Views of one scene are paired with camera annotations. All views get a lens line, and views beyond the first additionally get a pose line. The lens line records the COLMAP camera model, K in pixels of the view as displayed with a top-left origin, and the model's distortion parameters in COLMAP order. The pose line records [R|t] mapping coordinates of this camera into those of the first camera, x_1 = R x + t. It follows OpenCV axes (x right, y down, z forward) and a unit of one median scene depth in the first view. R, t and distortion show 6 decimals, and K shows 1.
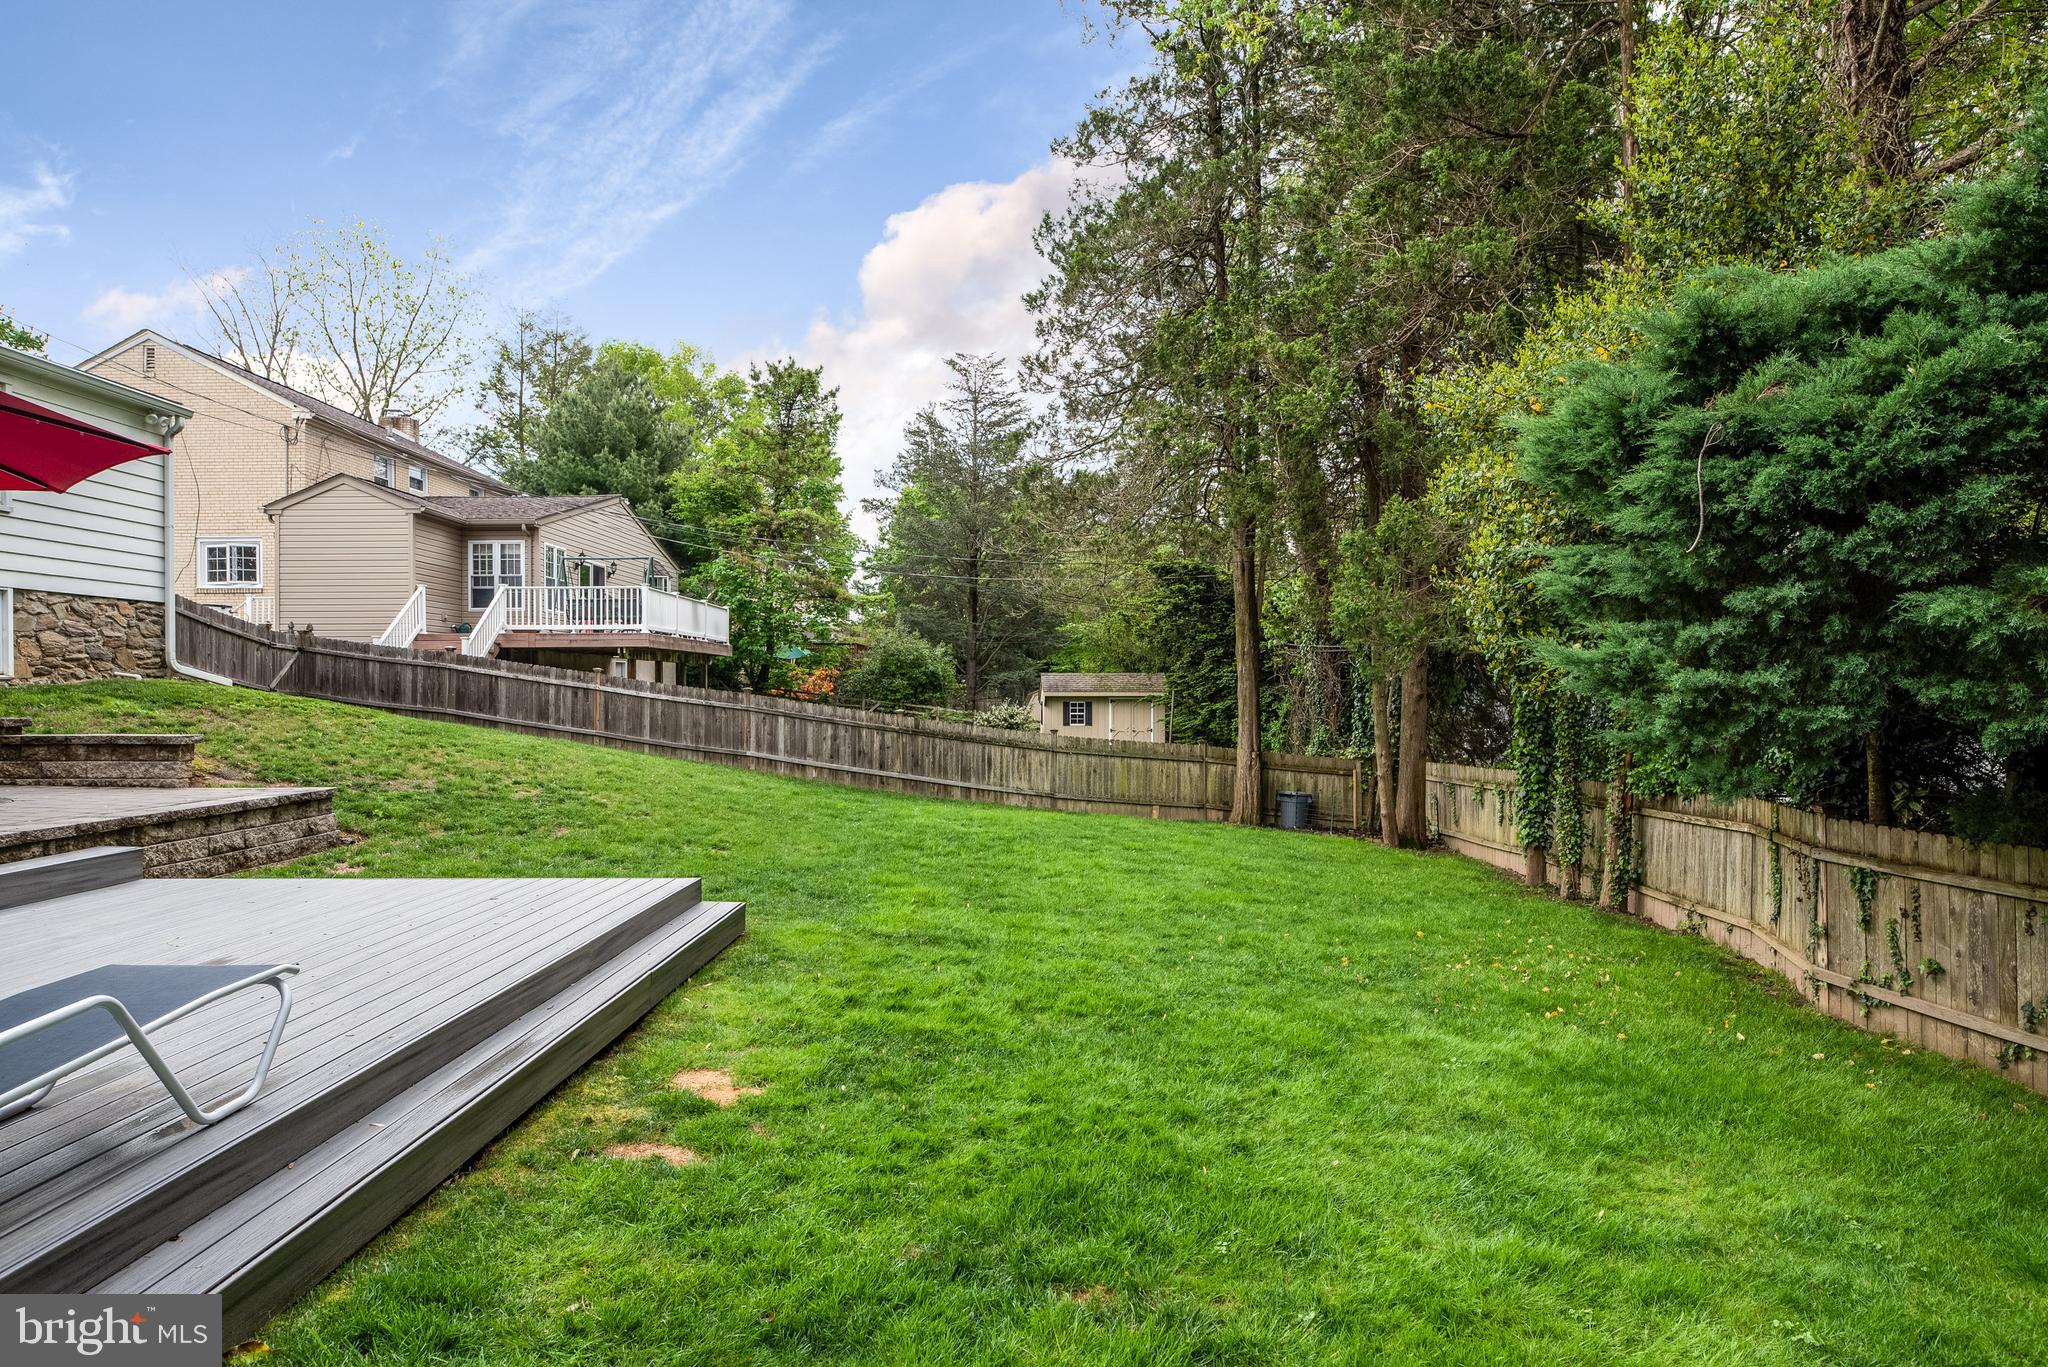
lens RADIAL K [[1183.6, 0, 1020.3], [0, 1183.6, 685.2], [0, 0, 1]] dist [0.000881, -0.002877]
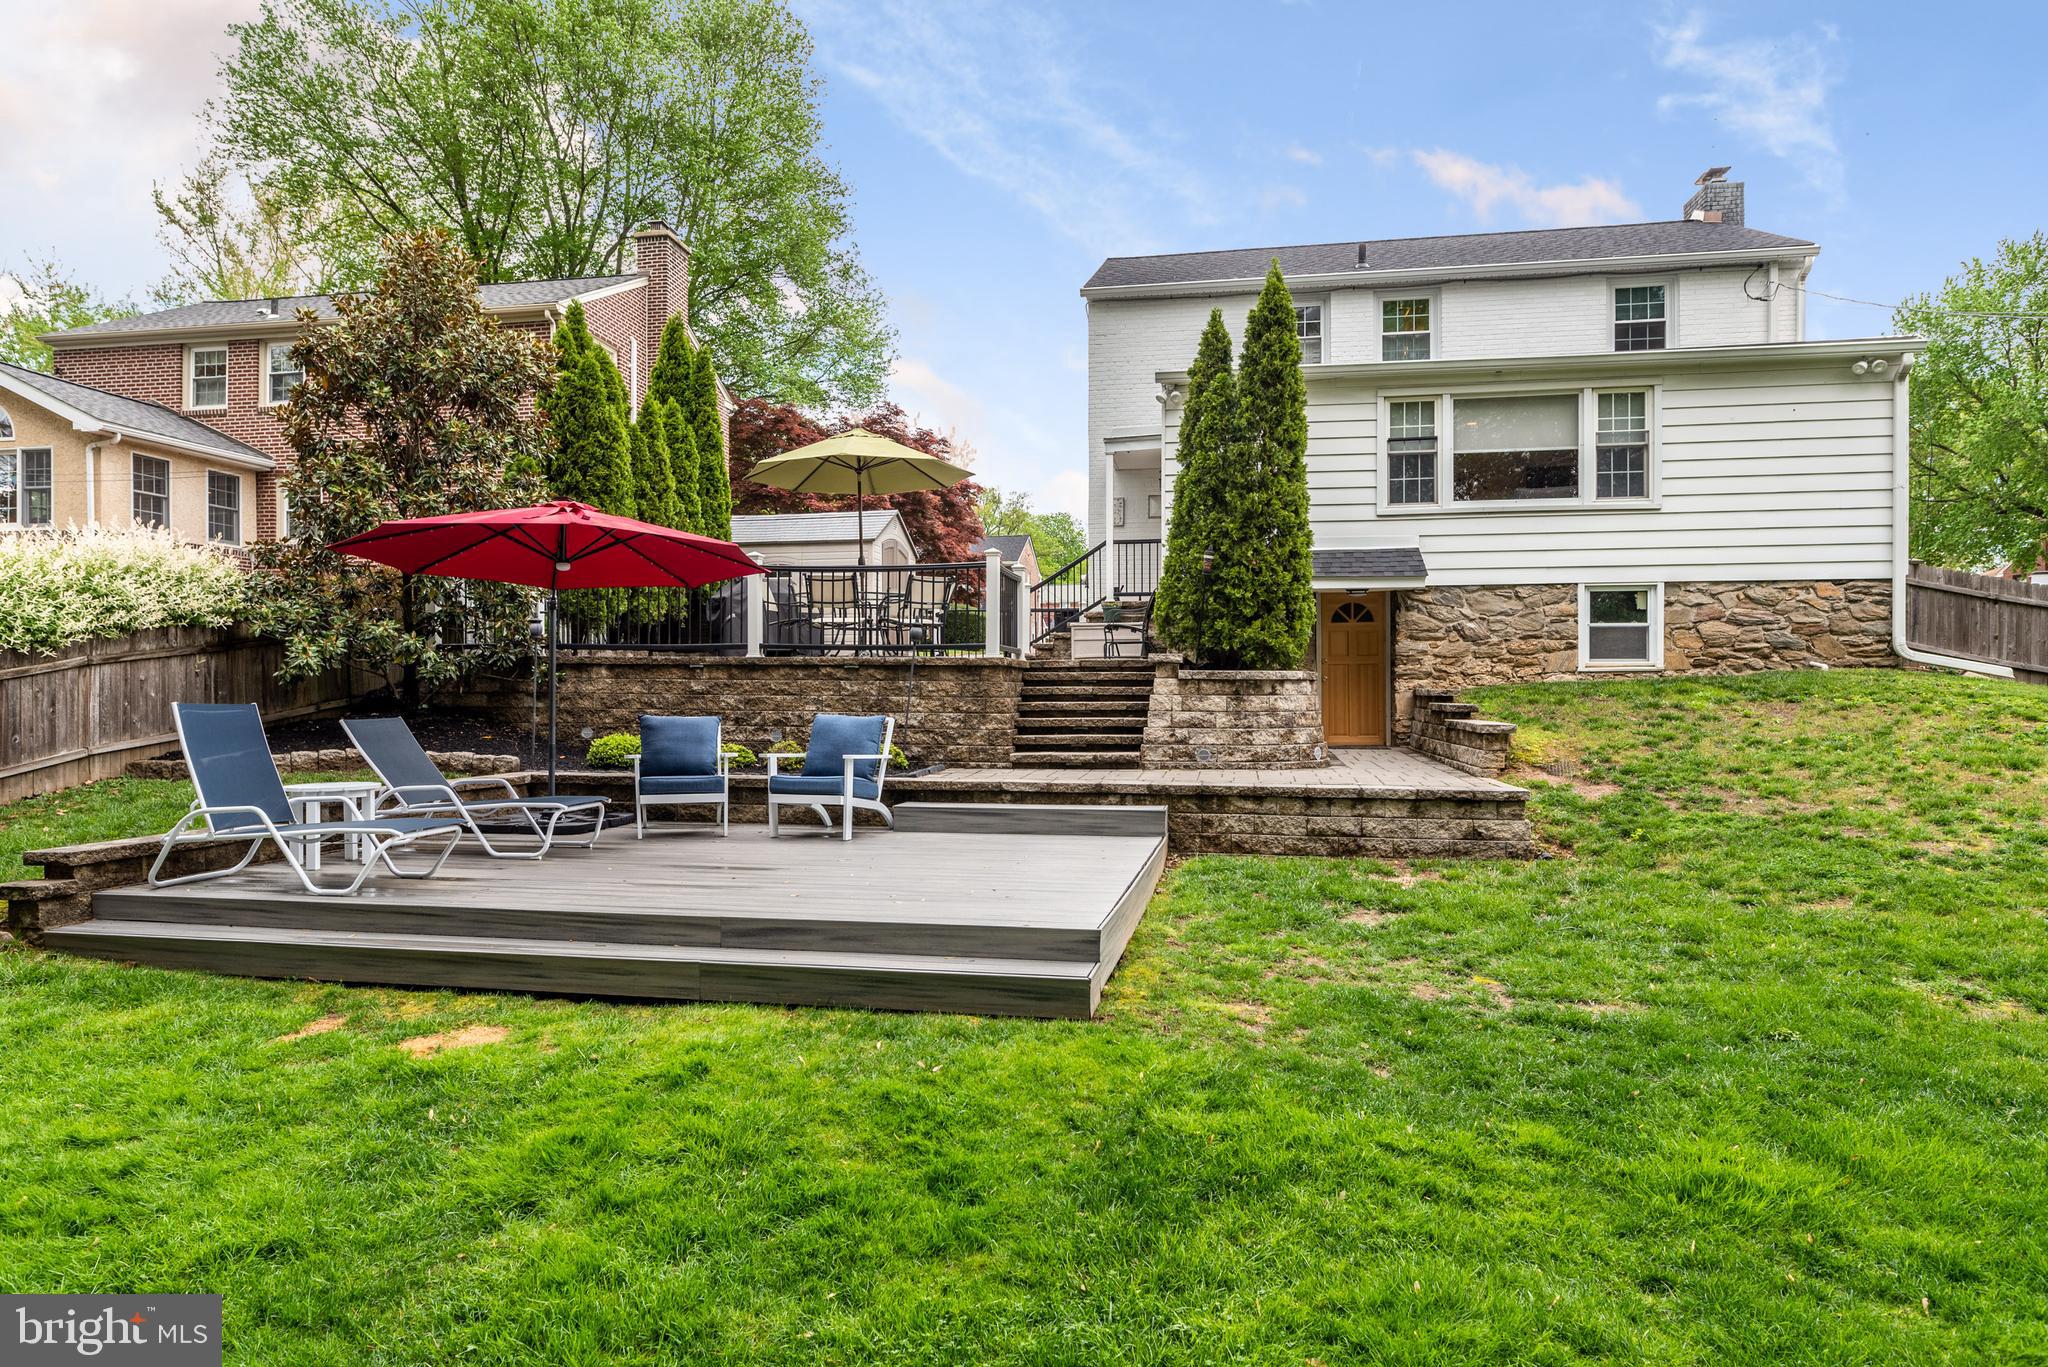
lens RADIAL K [[1183.6, 0, 1020.1], [0, 1183.6, 688.3], [0, 0, 1]] dist [0.000881, -0.002877]
pose [[-0.165023, 0.001415, -0.986289, 0.257136], [0.000338, 0.999999, 0.001378, 0.008907], [0.986290, -0.000106, -0.165024, 0.618781]]
